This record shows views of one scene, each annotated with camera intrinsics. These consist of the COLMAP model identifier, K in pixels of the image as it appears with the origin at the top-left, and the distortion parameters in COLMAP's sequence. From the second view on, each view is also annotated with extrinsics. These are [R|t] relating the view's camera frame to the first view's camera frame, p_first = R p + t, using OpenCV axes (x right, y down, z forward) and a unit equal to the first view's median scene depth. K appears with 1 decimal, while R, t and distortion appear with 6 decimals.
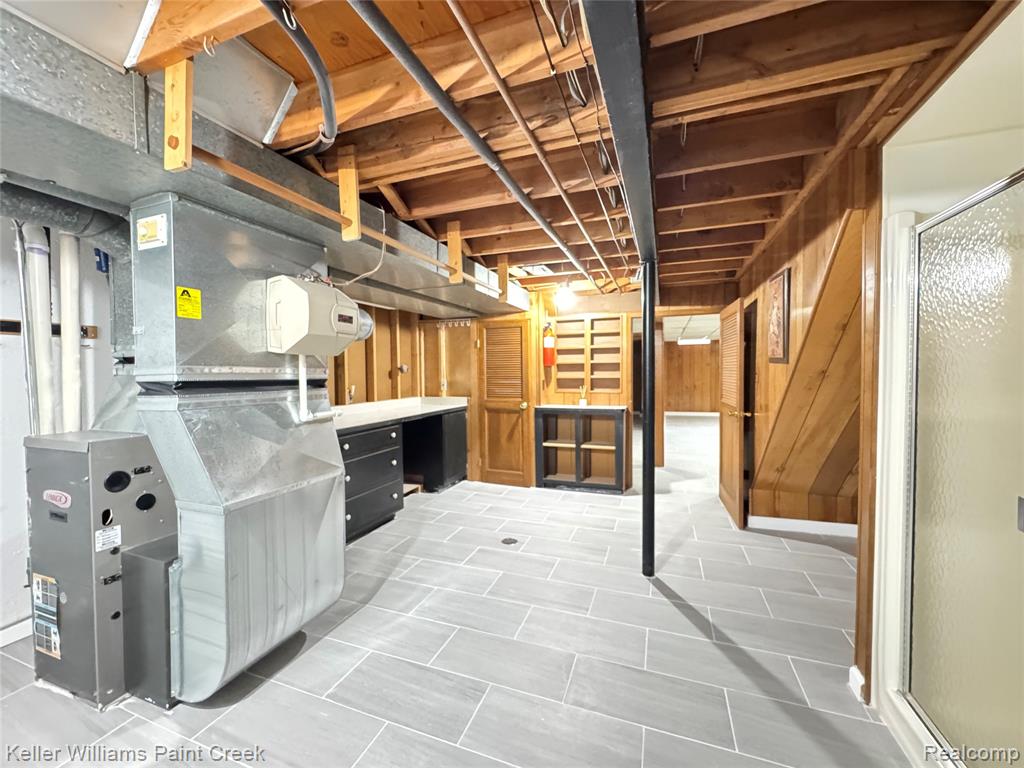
lens RADIAL K [[410.1, 0, 512.0], [0, 410.1, 384.0], [0, 0, 1]] dist [-0.000001, -0.000006]
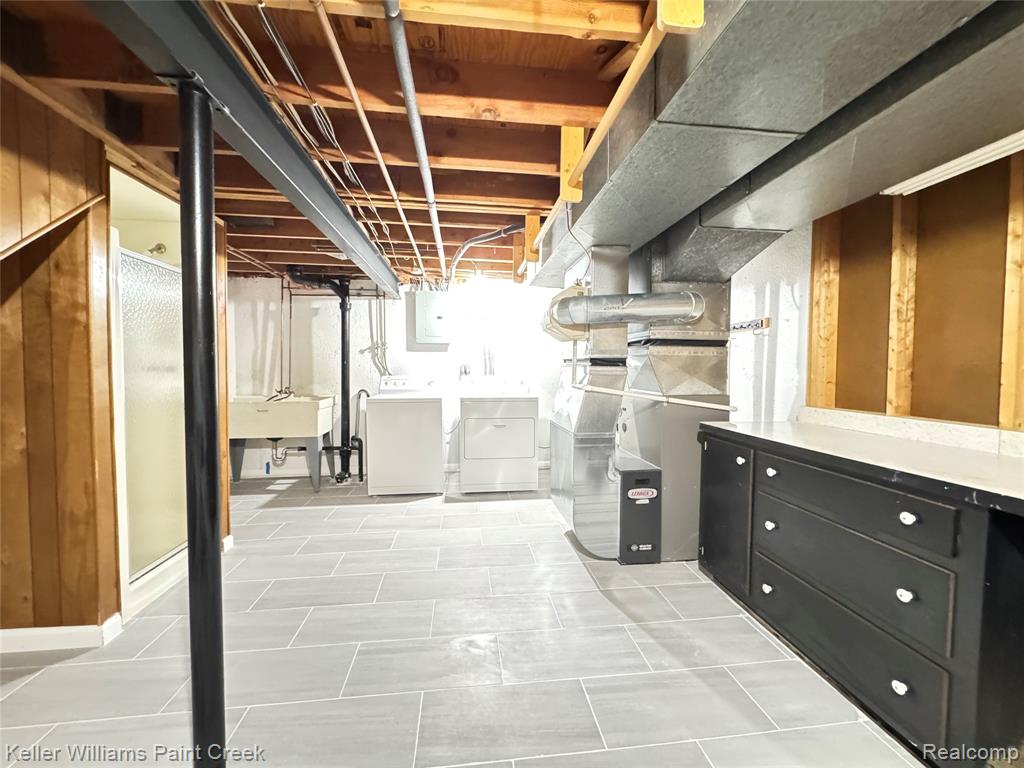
lens RADIAL K [[410.1, 0, 512.0], [0, 410.1, 384.0], [0, 0, 1]] dist [-0.000001, -0.000006]
pose [[-0.888354, 0.019390, -0.458749, 0.232529], [-0.012413, 0.997729, 0.066209, -0.010268], [0.458991, 0.064511, -0.886096, 1.529902]]
